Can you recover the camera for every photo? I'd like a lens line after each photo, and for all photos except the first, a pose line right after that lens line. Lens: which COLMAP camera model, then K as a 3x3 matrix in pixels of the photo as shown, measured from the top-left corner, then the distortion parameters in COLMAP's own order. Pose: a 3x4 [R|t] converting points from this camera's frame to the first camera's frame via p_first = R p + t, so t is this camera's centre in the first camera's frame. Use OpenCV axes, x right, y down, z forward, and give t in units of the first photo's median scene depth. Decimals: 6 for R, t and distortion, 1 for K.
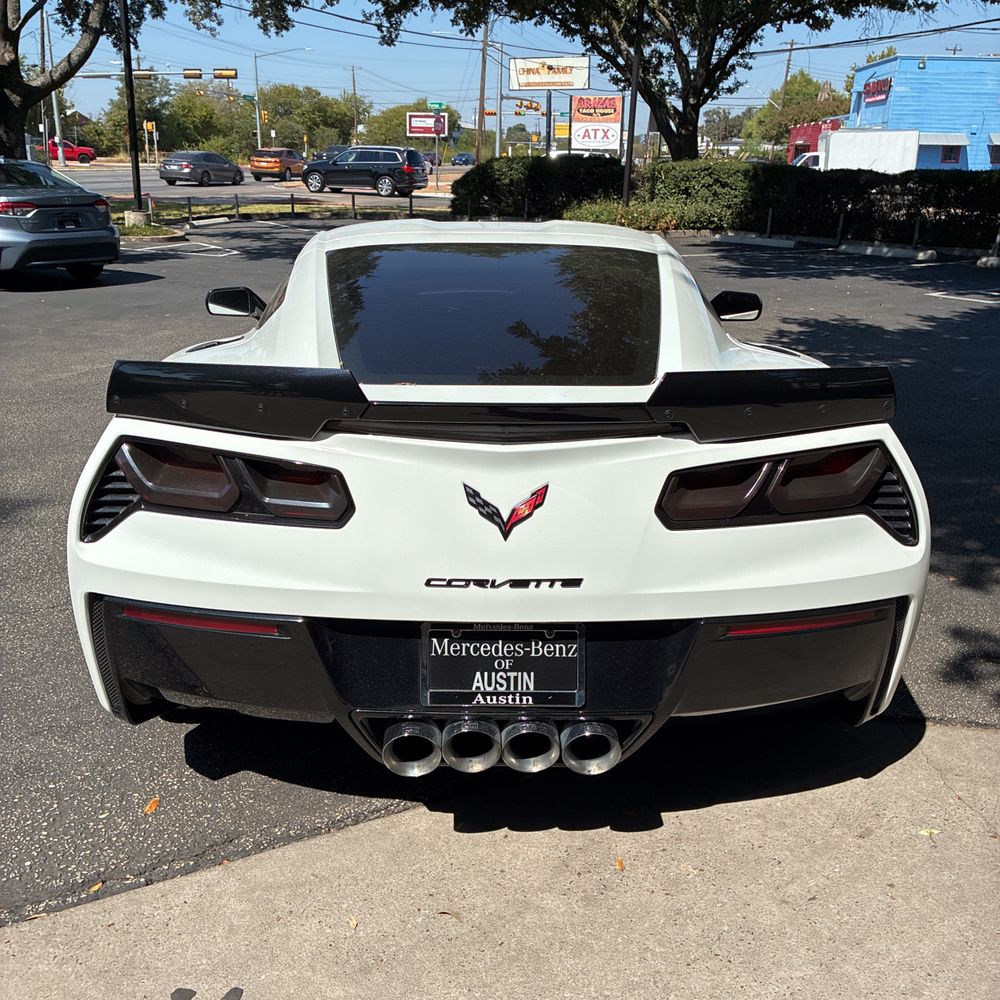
lens RADIAL K [[1013.0, 0, 480.1], [0, 1013.0, 496.5], [0, 0, 1]] dist [0.019774, 0.004778]
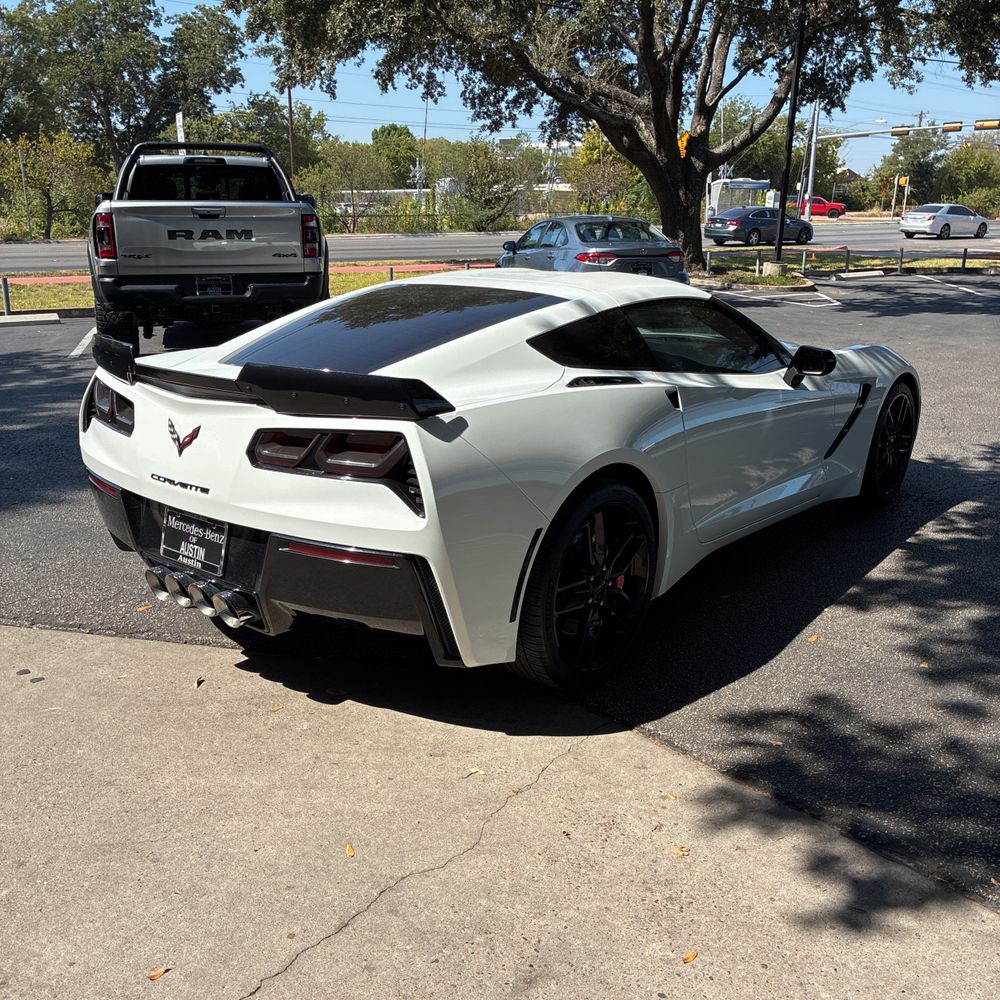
lens RADIAL K [[1020.8, 0, 514.2], [0, 1020.8, 503.1], [0, 0, 1]] dist [0.018300, -0.011916]
pose [[0.769354, 0.168290, -0.616257, 1.175497], [-0.195056, 0.980493, 0.024243, -0.022924], [0.608315, 0.101553, 0.787172, 0.034329]]
